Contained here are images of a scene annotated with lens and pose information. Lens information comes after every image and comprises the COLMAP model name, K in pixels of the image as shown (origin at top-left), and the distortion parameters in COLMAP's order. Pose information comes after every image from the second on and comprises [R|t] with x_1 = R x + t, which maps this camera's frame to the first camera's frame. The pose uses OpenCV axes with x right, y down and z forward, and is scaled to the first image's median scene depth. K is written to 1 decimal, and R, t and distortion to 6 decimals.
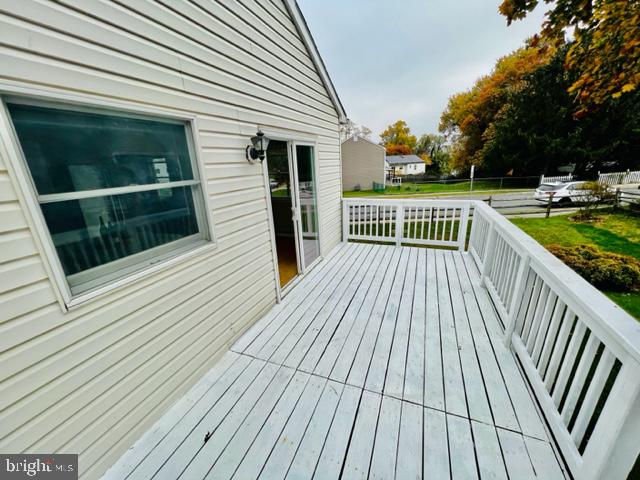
lens RADIAL K [[255.3, 0, 317.7], [0, 255.3, 240.0], [0, 0, 1]] dist [-0.000673, 0.000514]
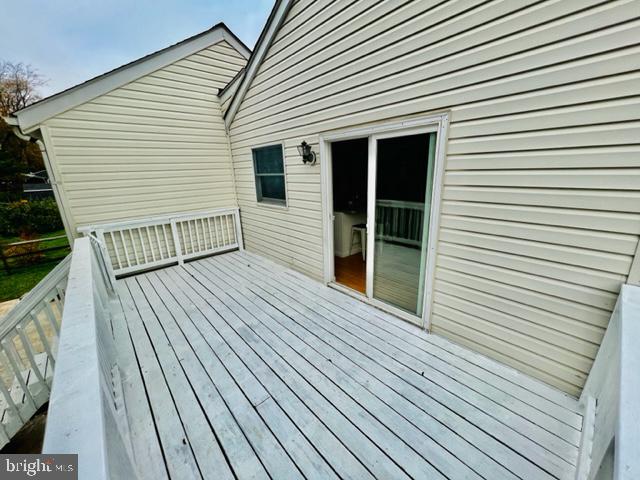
lens RADIAL K [[255.3, 0, 319.4], [0, 255.3, 241.8], [0, 0, 1]] dist [-0.000673, 0.000514]
pose [[-0.435326, 0.310419, -0.845063, 0.824309], [-0.208978, 0.878192, 0.430241, -0.446467], [0.875682, 0.363895, -0.317429, 1.355549]]
